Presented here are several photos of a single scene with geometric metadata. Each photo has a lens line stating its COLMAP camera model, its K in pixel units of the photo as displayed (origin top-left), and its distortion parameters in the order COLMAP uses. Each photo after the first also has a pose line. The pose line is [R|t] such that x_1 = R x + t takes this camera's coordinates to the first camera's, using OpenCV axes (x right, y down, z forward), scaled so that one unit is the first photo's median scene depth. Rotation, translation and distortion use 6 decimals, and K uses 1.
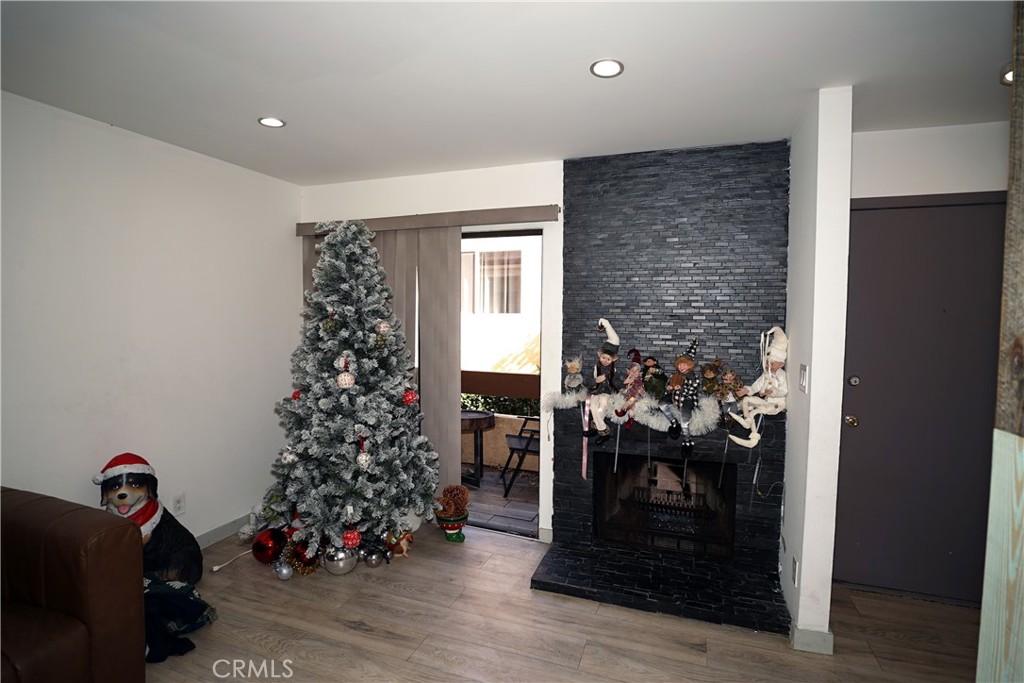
lens RADIAL K [[496.7, 0, 512.0], [0, 496.7, 341.5], [0, 0, 1]] dist [-0.036046, 0.000548]
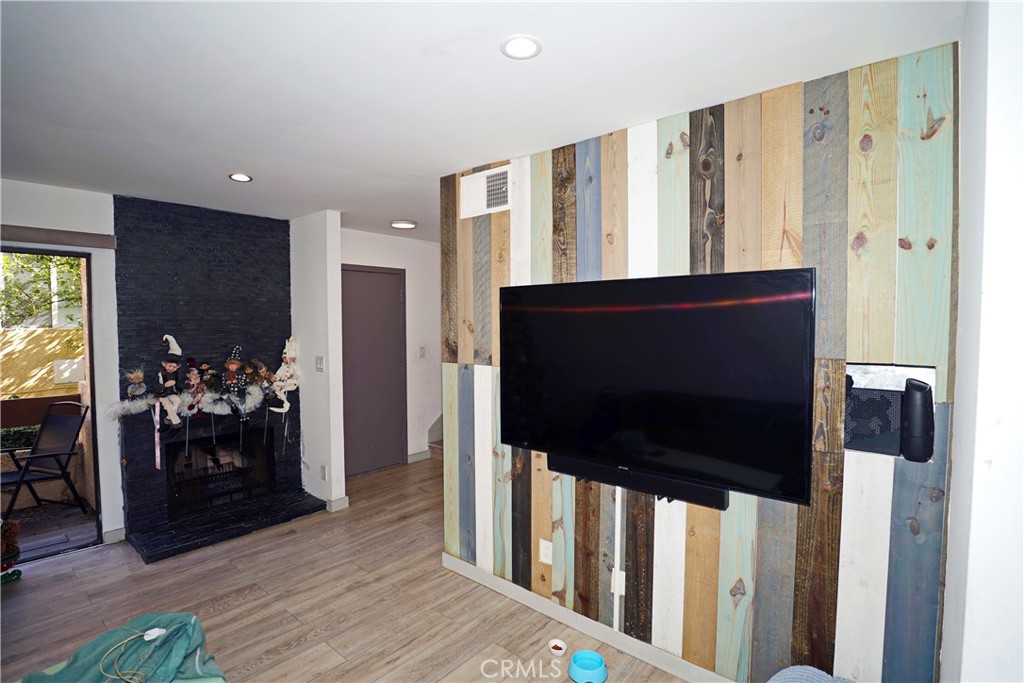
lens RADIAL K [[496.7, 0, 512.0], [0, 496.7, 341.5], [0, 0, 1]] dist [-0.036046, 0.000548]
pose [[0.354015, -0.049060, 0.933952, -0.659224], [0.057637, 0.997869, 0.030570, -0.017375], [-0.933462, 0.043008, 0.356088, -0.238508]]
